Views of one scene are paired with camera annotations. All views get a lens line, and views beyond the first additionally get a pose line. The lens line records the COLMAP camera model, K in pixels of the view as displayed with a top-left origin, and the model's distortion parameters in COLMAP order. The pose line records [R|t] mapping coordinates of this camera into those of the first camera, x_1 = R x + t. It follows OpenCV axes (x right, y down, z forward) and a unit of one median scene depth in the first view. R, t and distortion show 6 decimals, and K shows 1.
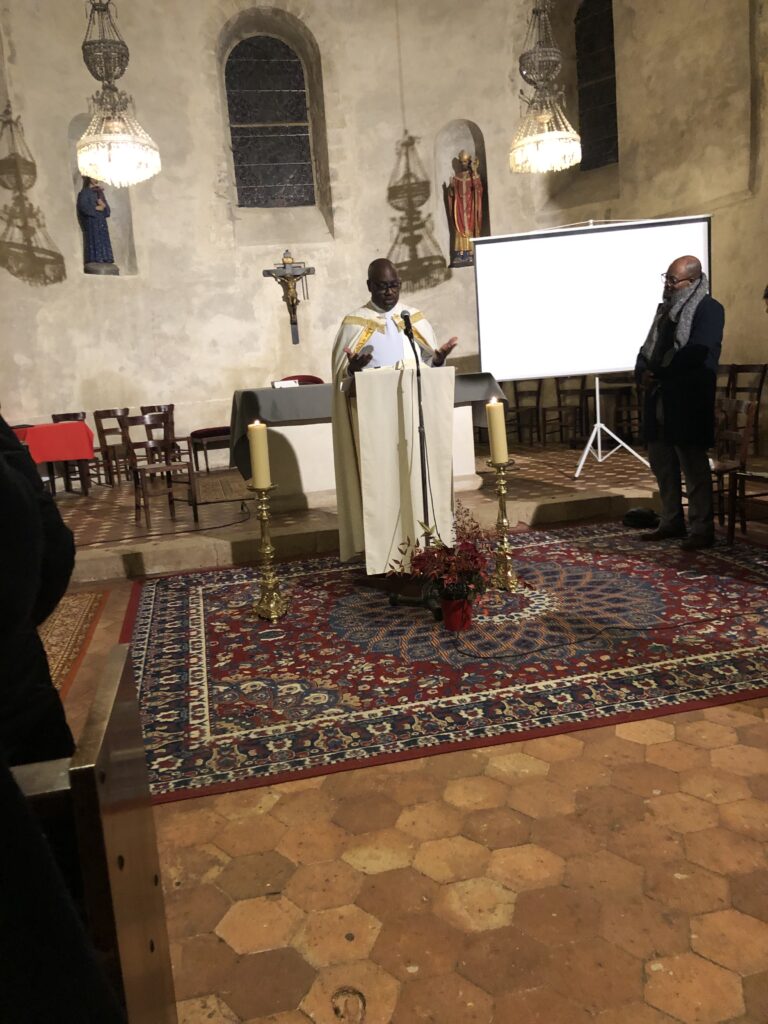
lens RADIAL K [[833.1, 0, 384.0], [0, 833.1, 512.0], [0, 0, 1]] dist [-0.010169, 0.005788]
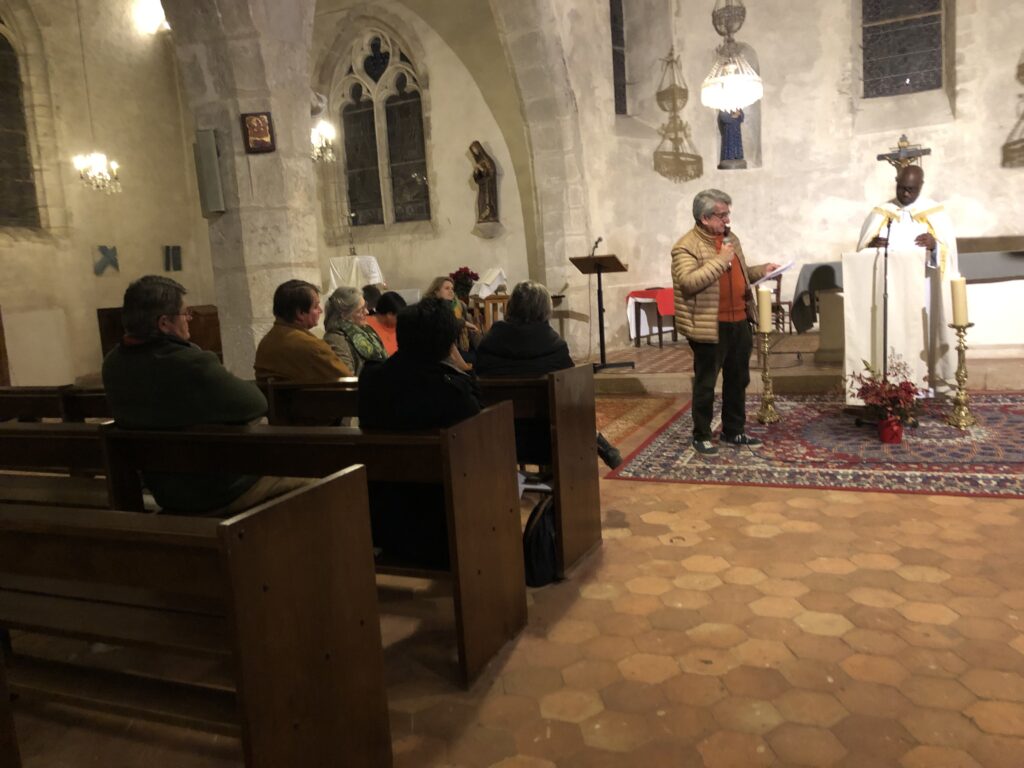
lens RADIAL K [[836.7, 0, 514.0], [0, 836.7, 374.5], [0, 0, 1]] dist [0.027769, -0.000411]
pose [[0.806762, 0.089677, -0.584032, 0.159198], [-0.093360, 0.995346, 0.023869, 0.022006], [0.583455, 0.035268, 0.811380, -0.203002]]
